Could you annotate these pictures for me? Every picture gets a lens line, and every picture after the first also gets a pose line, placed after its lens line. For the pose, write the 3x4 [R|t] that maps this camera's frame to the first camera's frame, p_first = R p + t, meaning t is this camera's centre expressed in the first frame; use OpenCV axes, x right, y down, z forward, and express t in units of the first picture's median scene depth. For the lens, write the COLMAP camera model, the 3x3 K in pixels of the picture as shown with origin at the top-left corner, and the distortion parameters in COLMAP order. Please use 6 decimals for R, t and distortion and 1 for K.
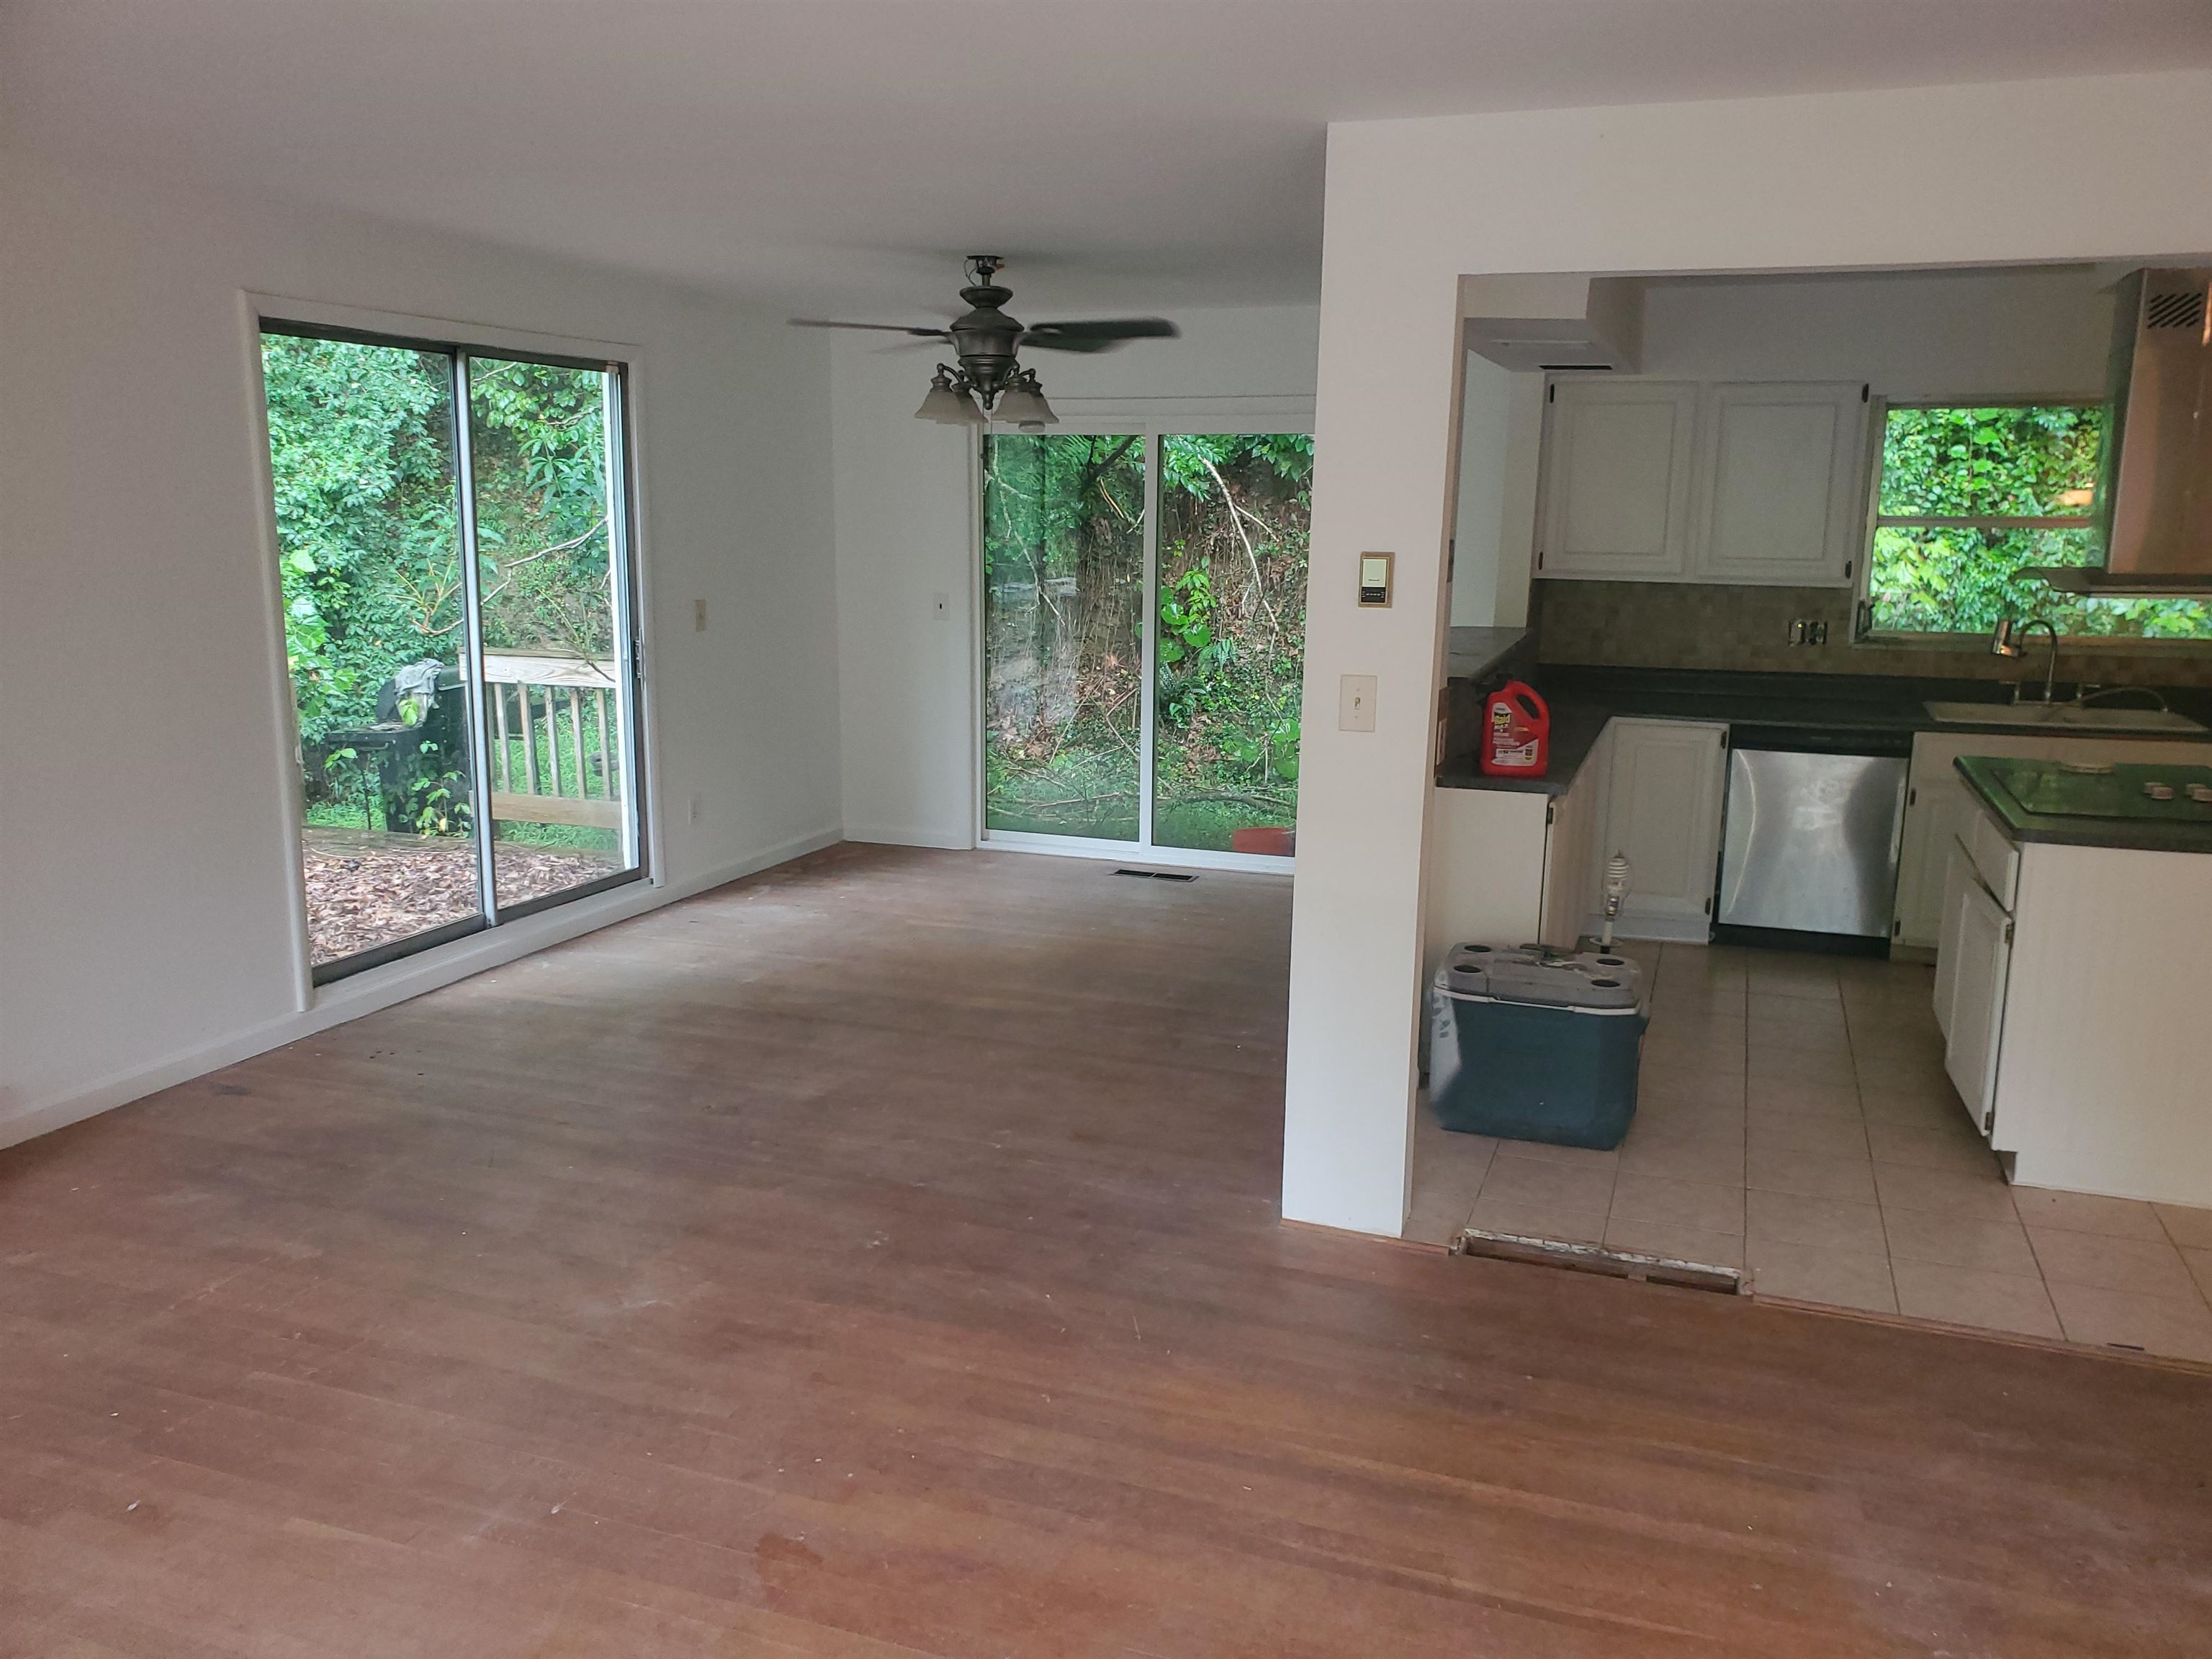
lens RADIAL K [[1727.9, 0, 1112.2], [0, 1727.9, 830.9], [0, 0, 1]] dist [0.016915, 0.003176]
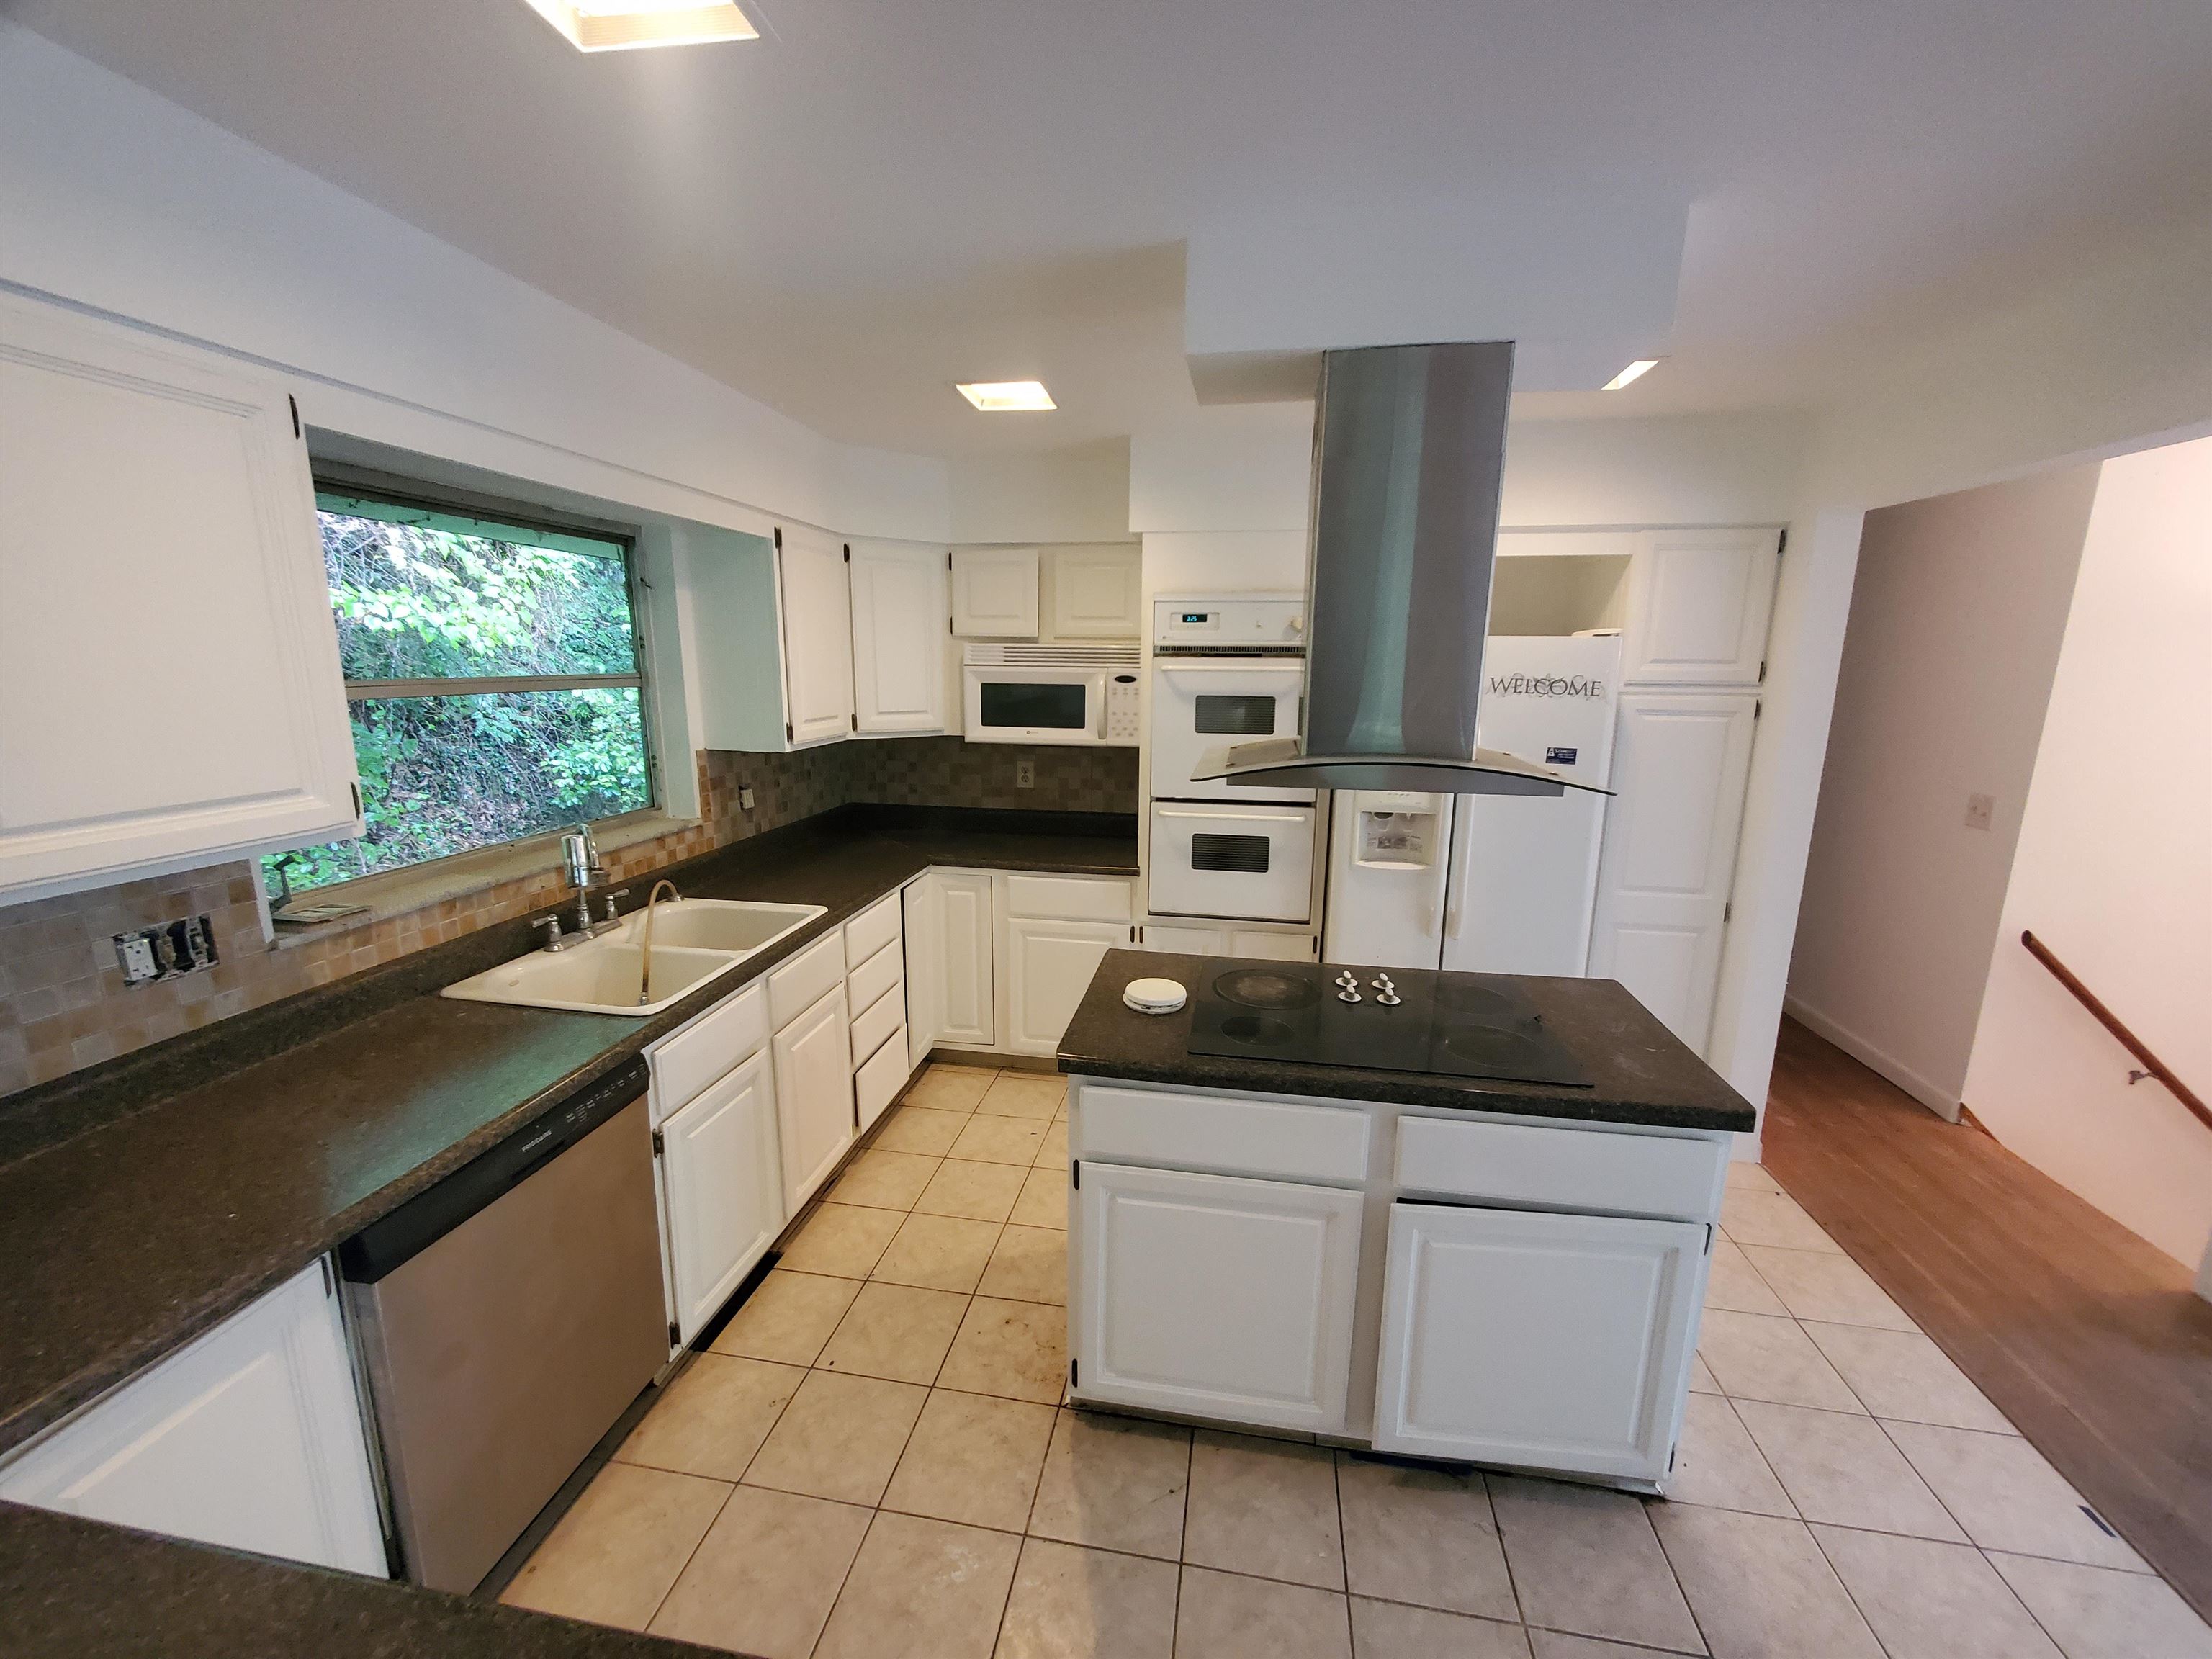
lens RADIAL K [[880.4, 0, 1103.2], [0, 880.4, 839.1], [0, 0, 1]] dist [-0.002304, -0.000122]
pose [[-0.172934, -0.207417, 0.962846, 0.255739], [0.179017, 0.954673, 0.237809, -0.264908], [-0.968528, 0.213491, -0.127964, 1.372366]]
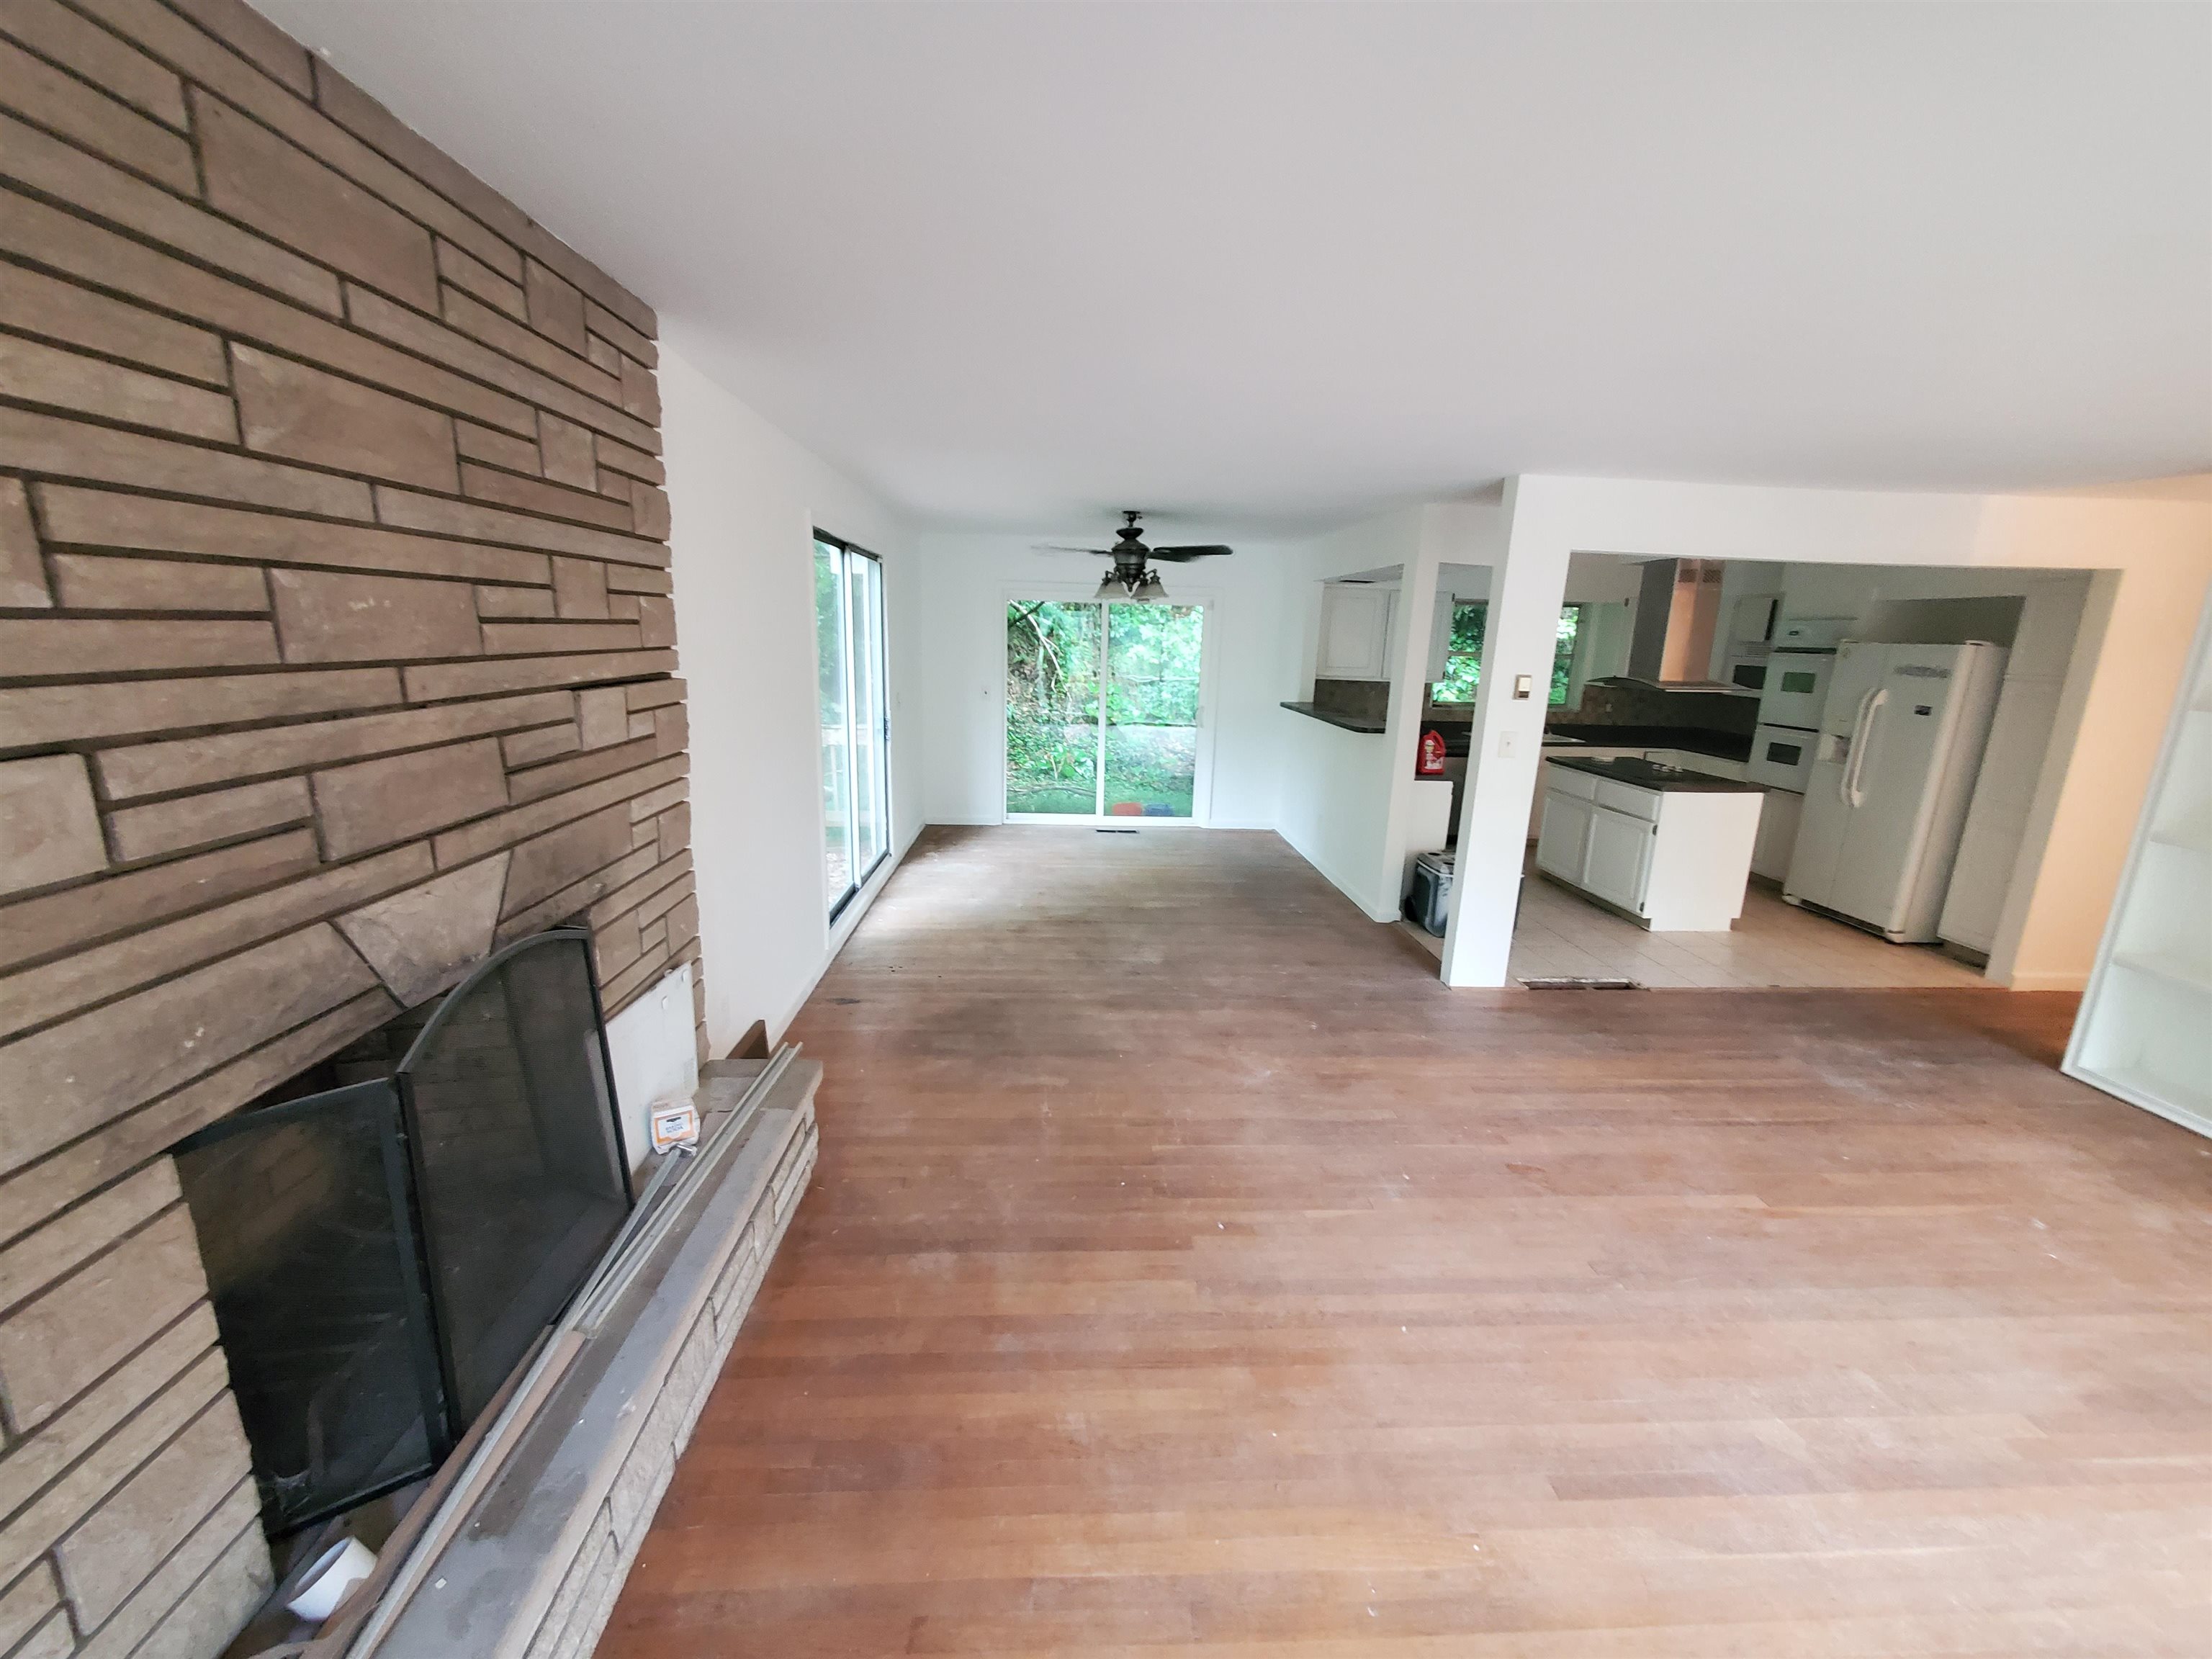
lens RADIAL K [[880.4, 0, 1103.2], [0, 880.4, 839.1], [0, 0, 1]] dist [-0.002304, -0.000122]
pose [[0.920463, -0.074801, 0.383606, -0.727993], [0.057660, 0.996764, 0.056008, -0.045043], [-0.386554, -0.029435, 0.921797, 0.172596]]
